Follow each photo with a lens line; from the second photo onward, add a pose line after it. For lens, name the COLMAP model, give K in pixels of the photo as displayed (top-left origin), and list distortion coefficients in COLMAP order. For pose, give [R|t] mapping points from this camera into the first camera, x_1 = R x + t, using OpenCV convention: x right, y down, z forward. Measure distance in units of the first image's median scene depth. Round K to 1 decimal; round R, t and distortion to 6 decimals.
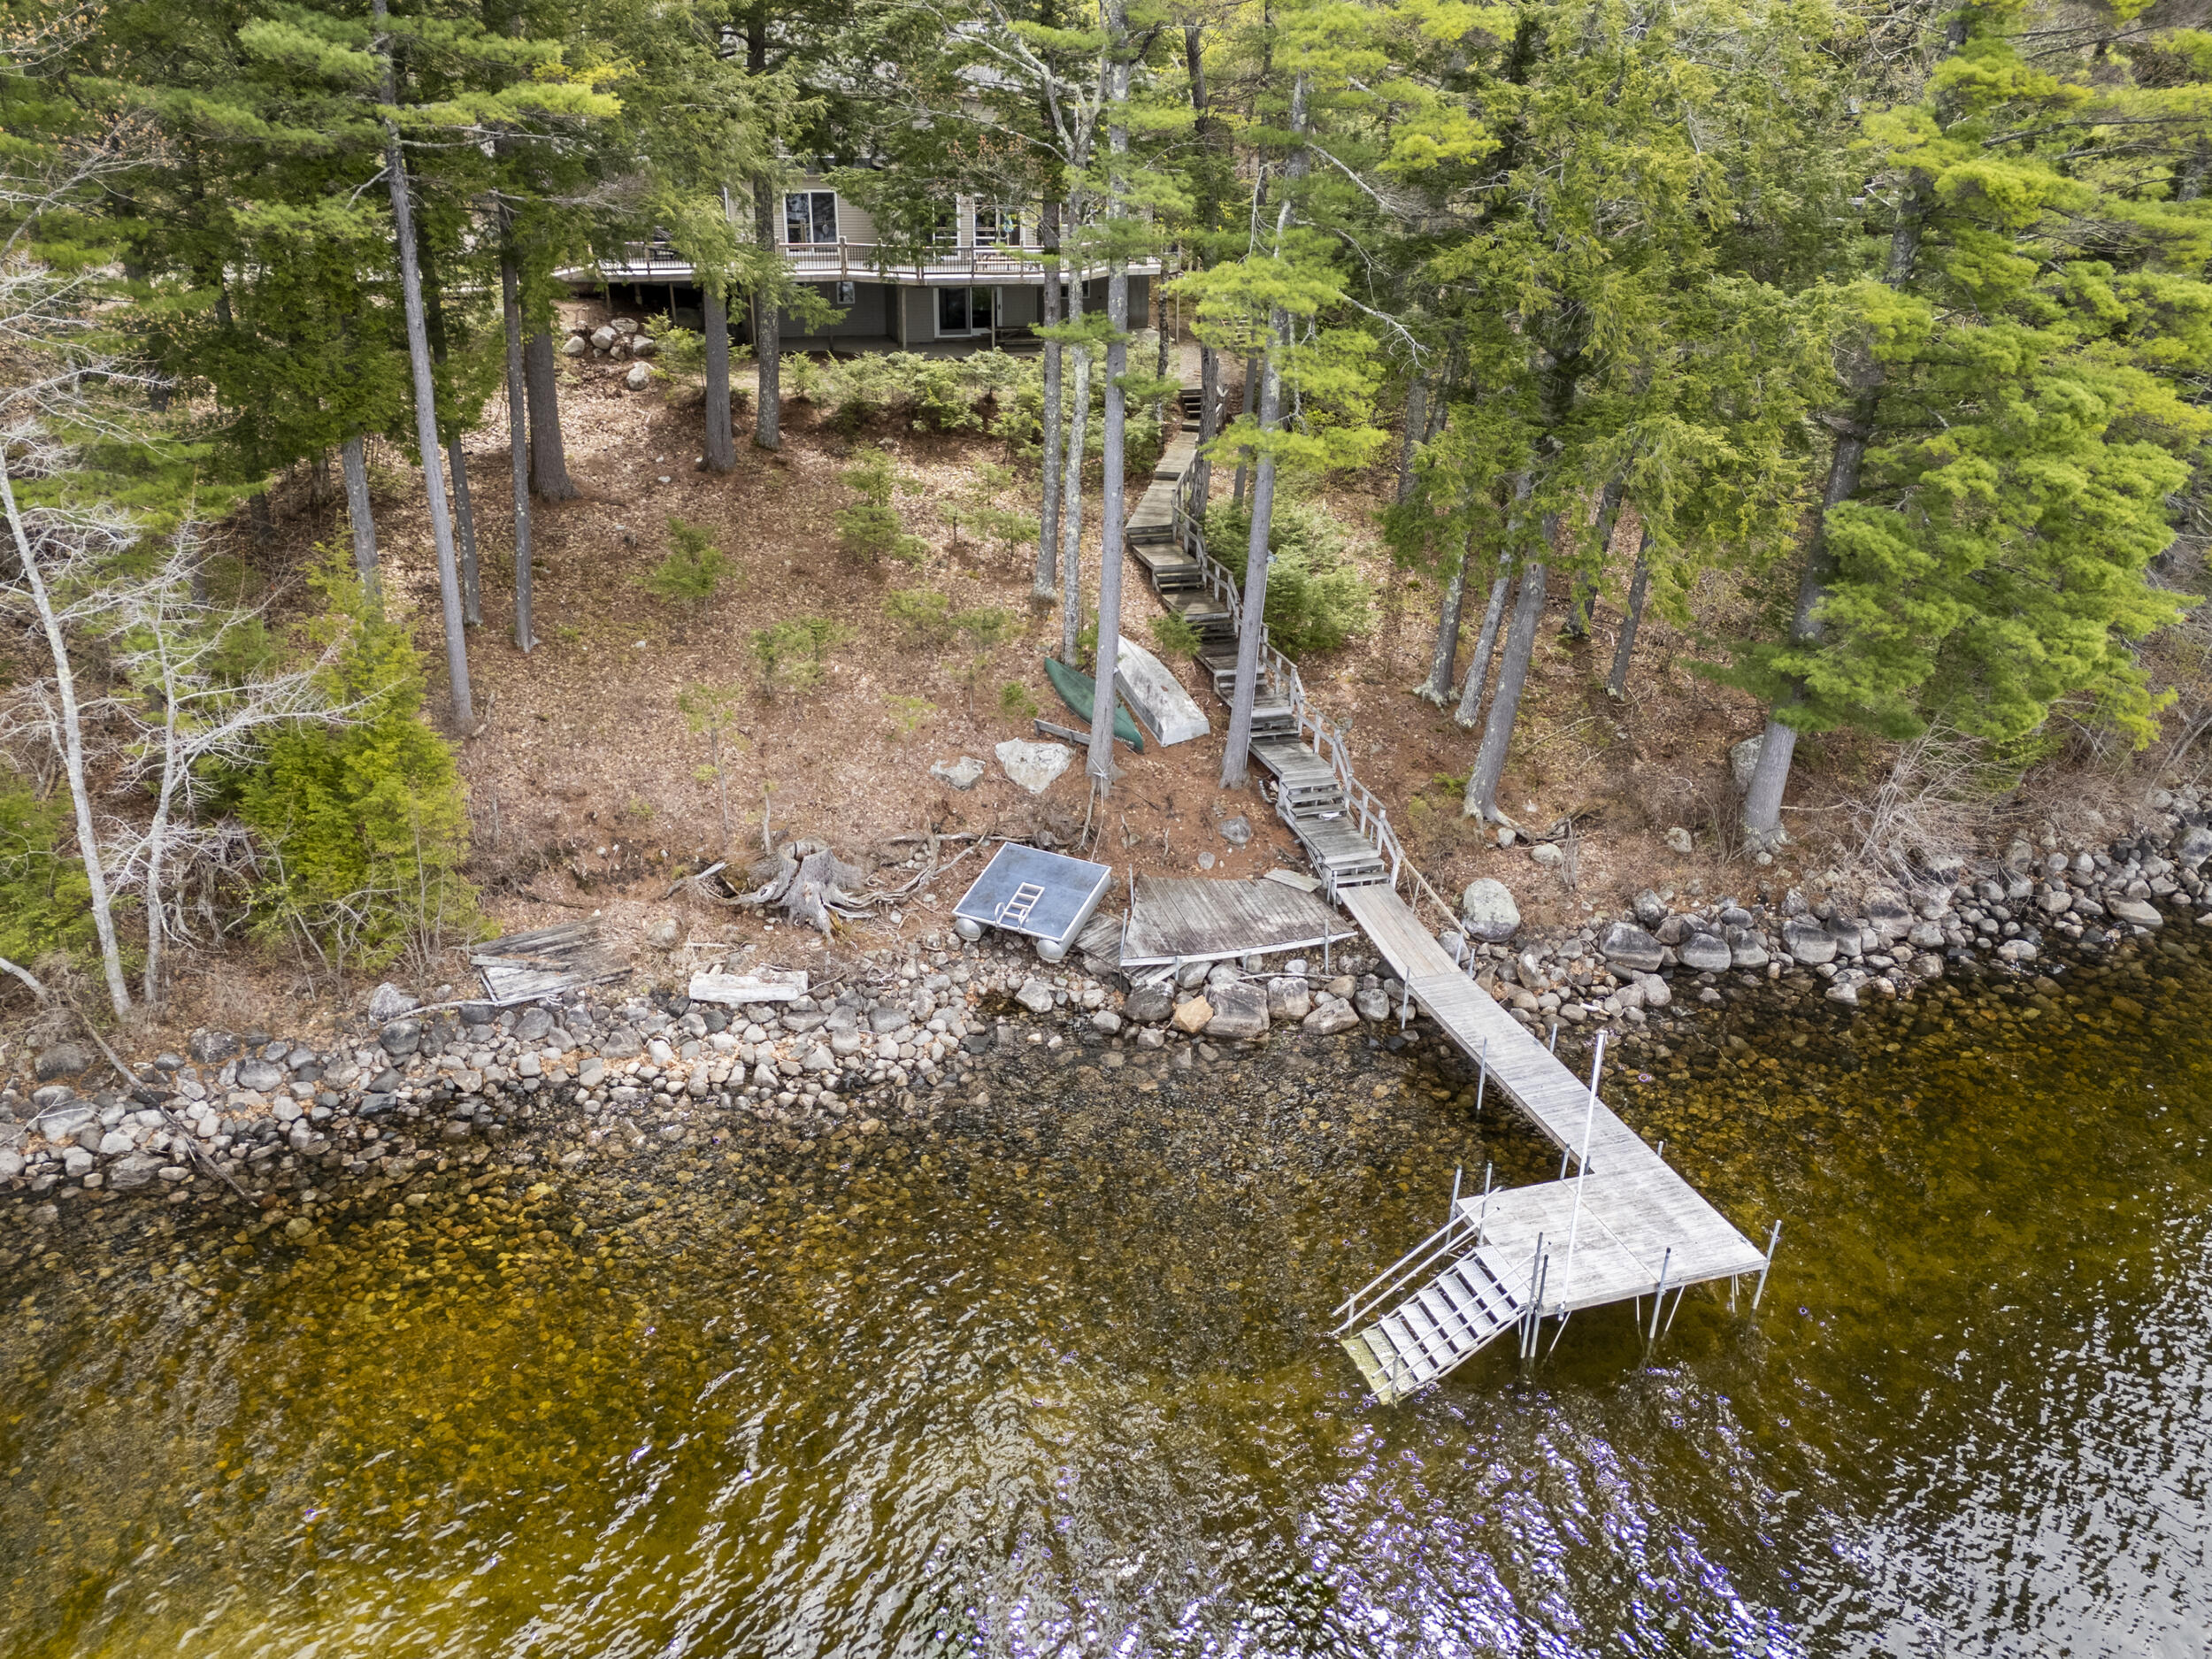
lens RADIAL K [[1542.8, 0, 1106.0], [0, 1542.8, 829.5], [0, 0, 1]] dist [0.081043, -0.057600]
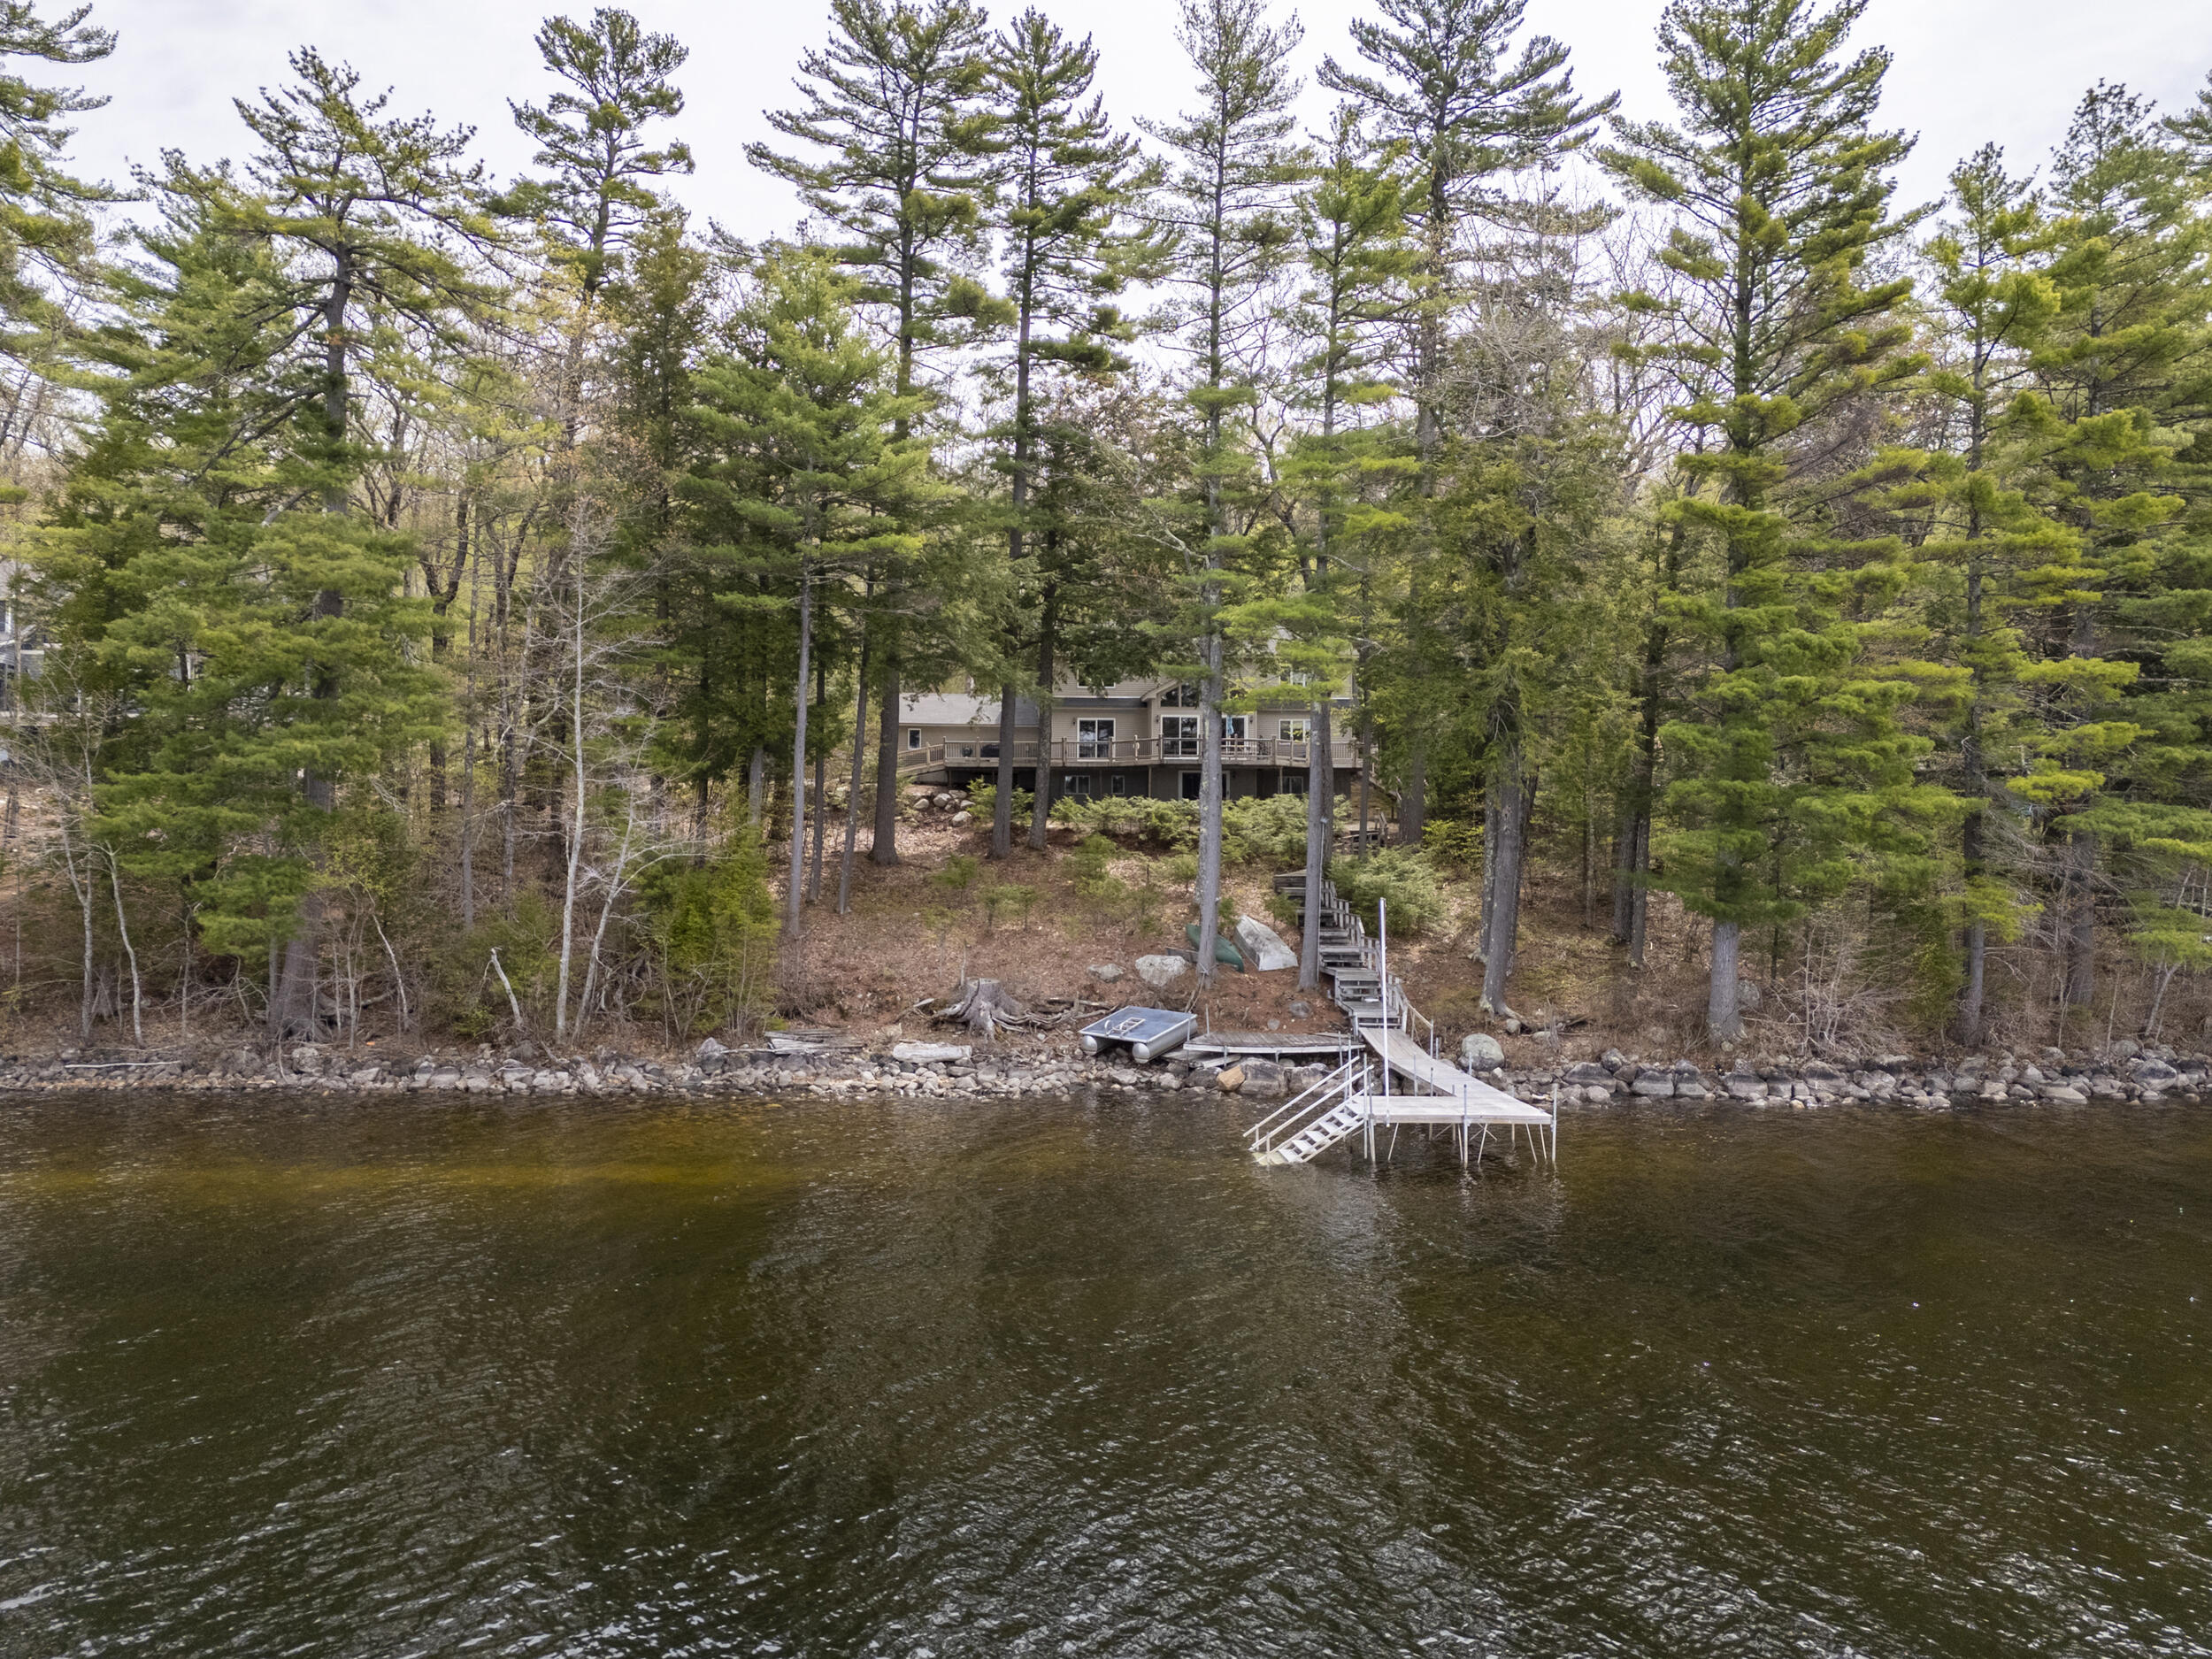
lens RADIAL K [[1542.8, 0, 1106.0], [0, 1542.8, 829.5], [0, 0, 1]] dist [0.081043, -0.057600]
pose [[0.970694, -0.018093, -0.239638, 0.265656], [-0.088136, 0.900880, -0.425026, 0.483396], [0.223575, 0.433691, 0.872884, -0.312162]]
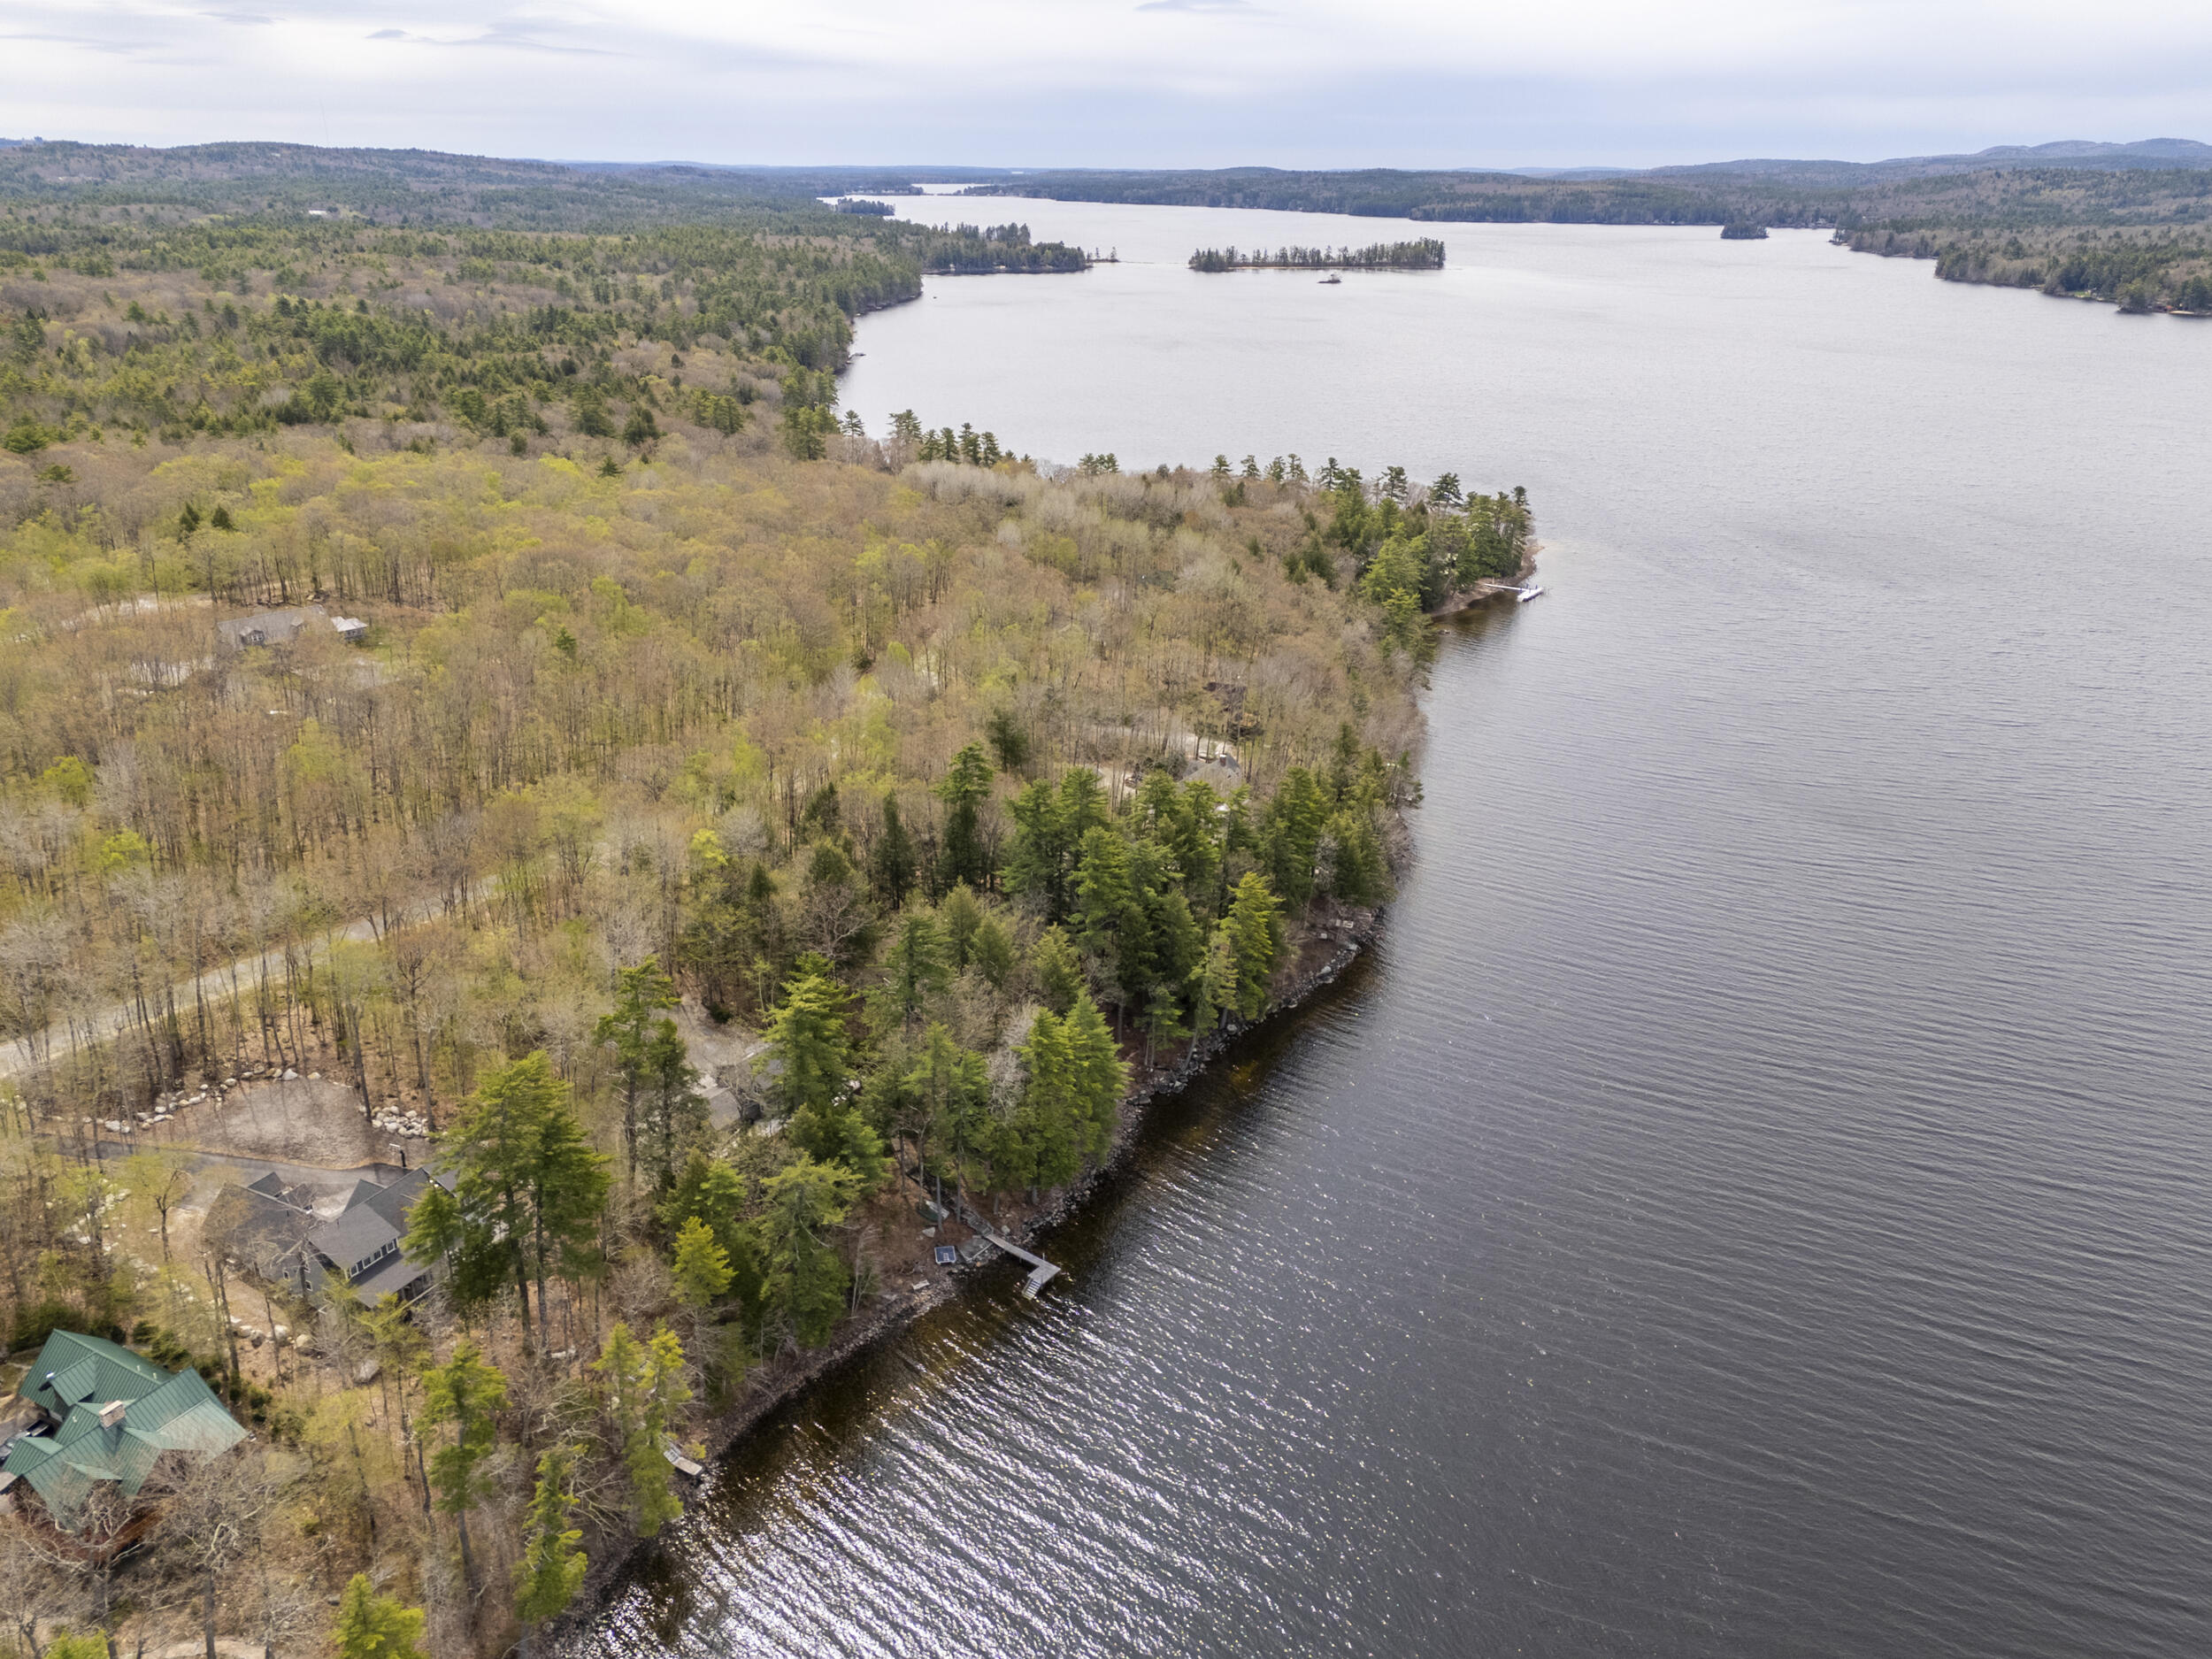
lens RADIAL K [[1542.8, 0, 1106.0], [0, 1542.8, 829.5], [0, 0, 1]] dist [0.081043, -0.057600]
pose [[0.817388, -0.220454, 0.532237, -2.595743], [0.244862, 0.969225, 0.025405, -1.704760], [-0.521458, 0.109559, 0.846214, -5.095916]]
